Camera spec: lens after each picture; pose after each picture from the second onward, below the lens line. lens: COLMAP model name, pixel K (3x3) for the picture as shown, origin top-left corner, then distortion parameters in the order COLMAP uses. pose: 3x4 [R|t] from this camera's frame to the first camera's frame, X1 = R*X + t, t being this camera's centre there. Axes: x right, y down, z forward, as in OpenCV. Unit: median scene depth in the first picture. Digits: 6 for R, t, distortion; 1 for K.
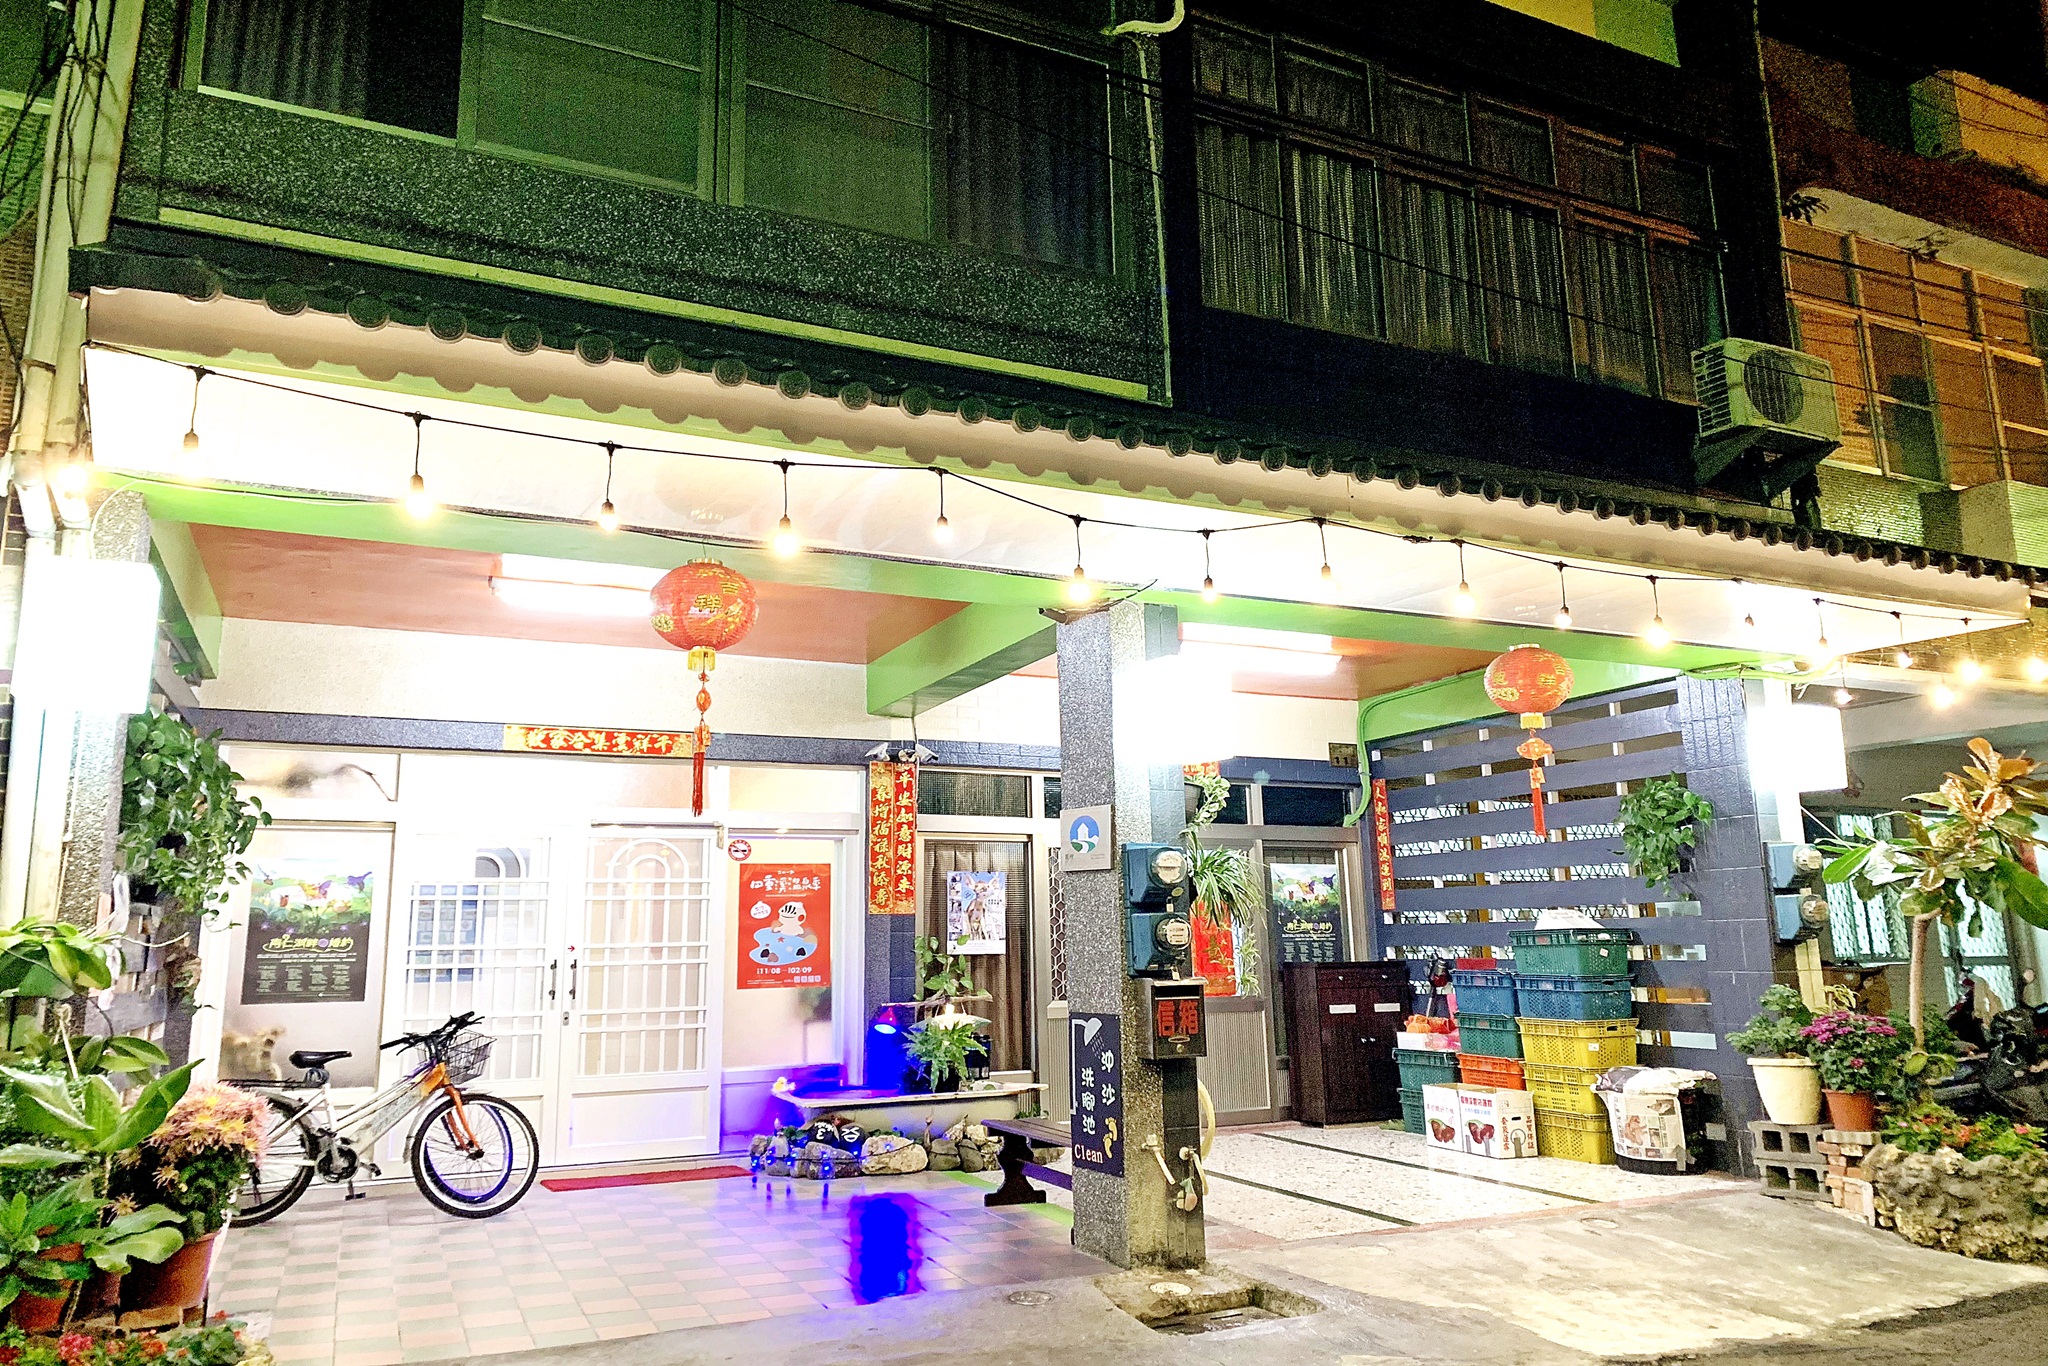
lens RADIAL K [[1425.7, 0, 1024.0], [0, 1425.7, 683.0], [0, 0, 1]] dist [-0.004364, -0.043587]
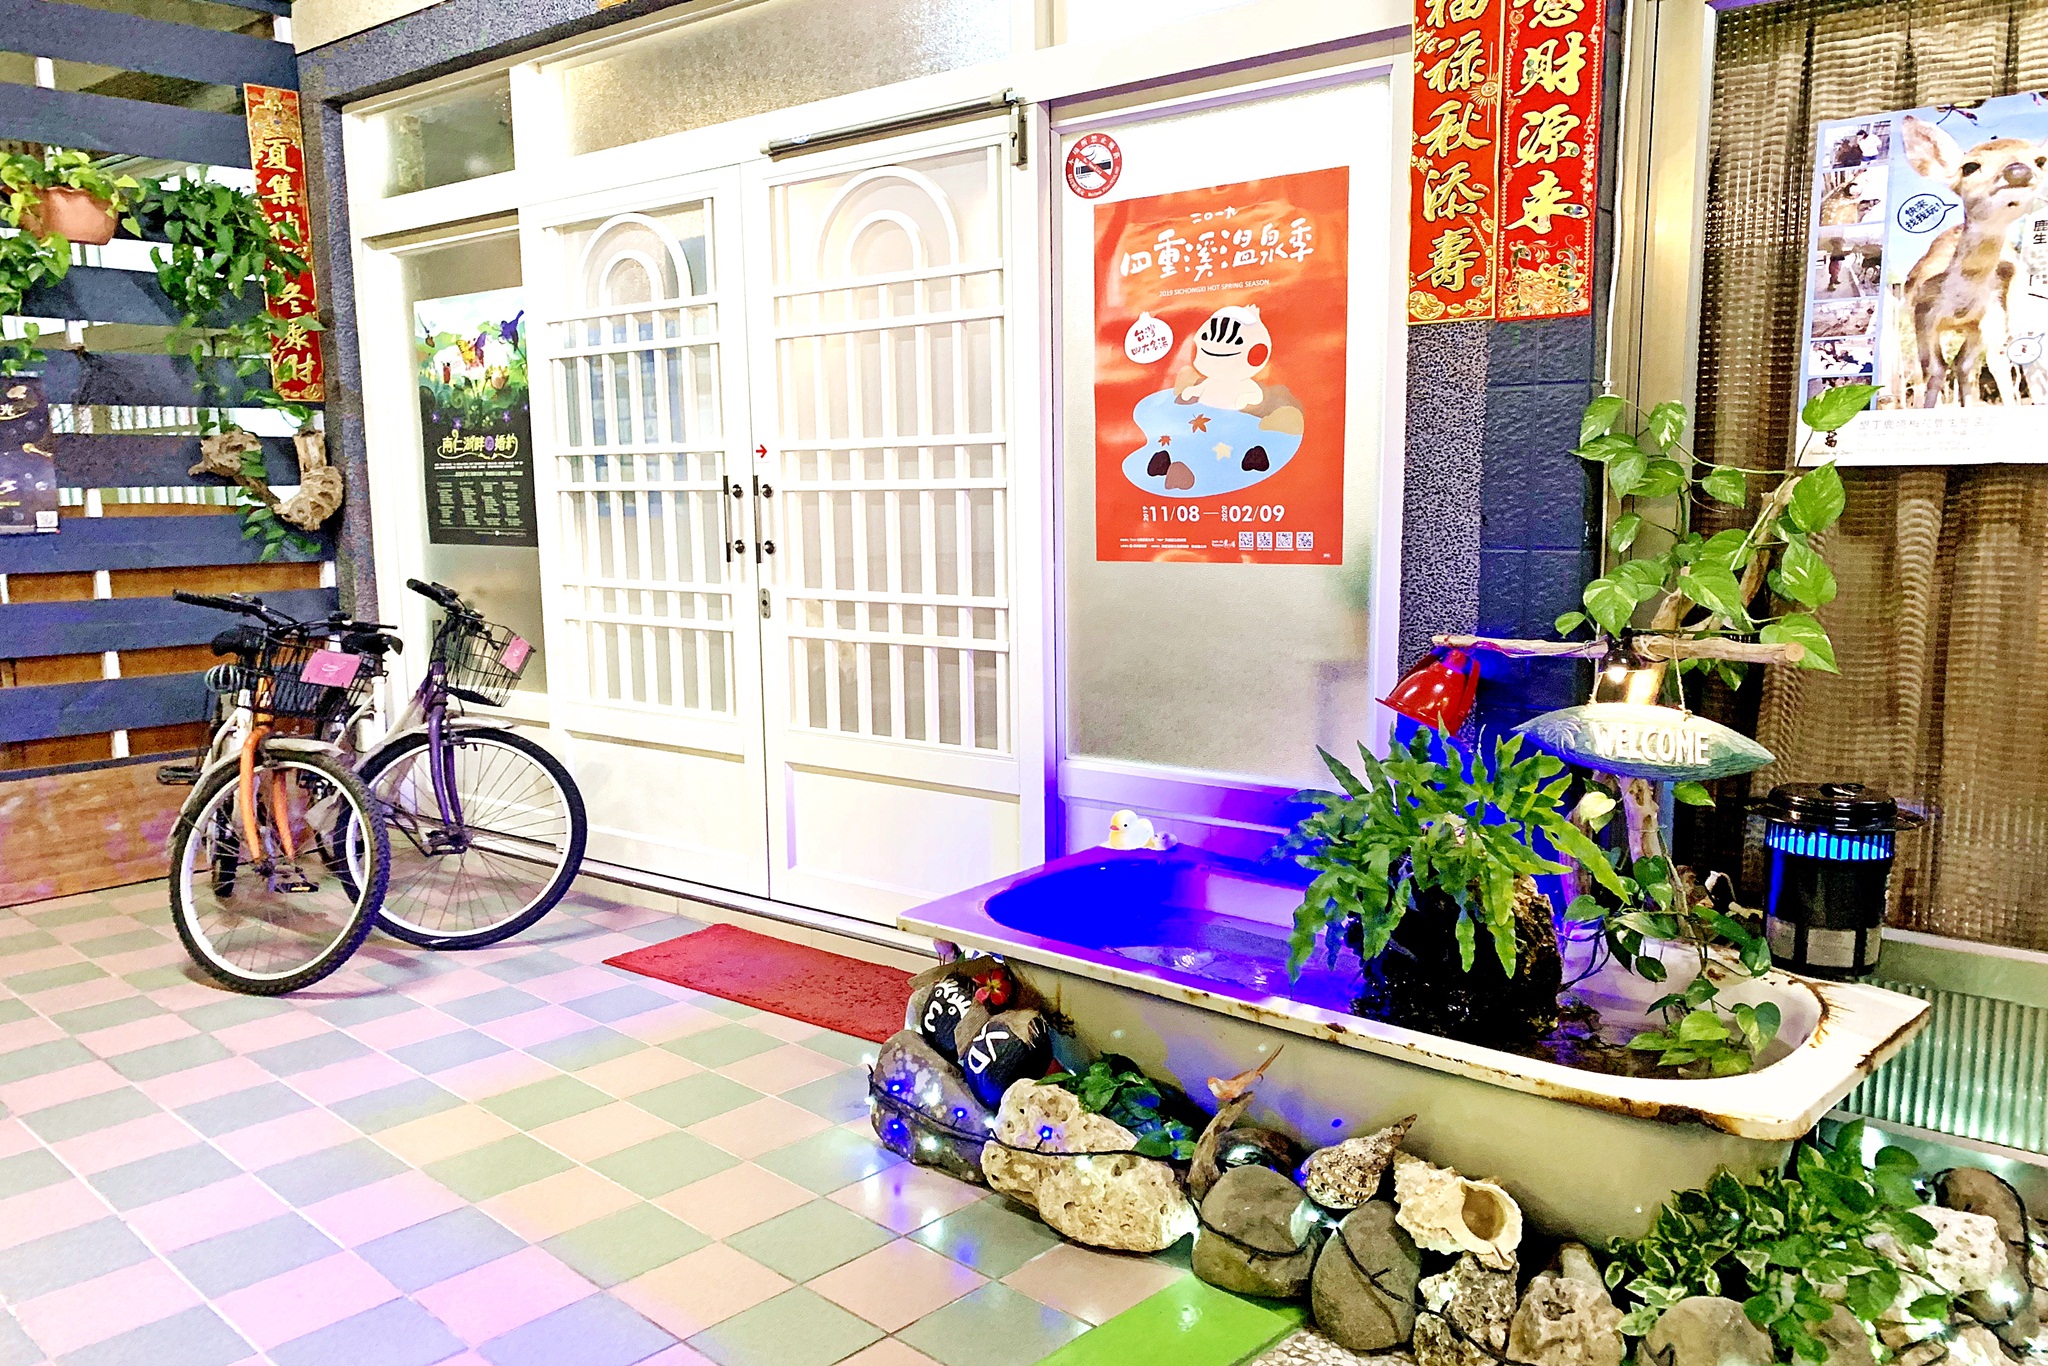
lens RADIAL K [[1574.5, 0, 1031.0], [0, 1574.5, 718.0], [0, 0, 1]] dist [0.056465, -0.059210]
pose [[0.388798, 0.152110, -0.908680, 0.166082], [0.173200, 0.956625, 0.234244, 0.153147], [0.904897, -0.248457, 0.345588, 0.821025]]
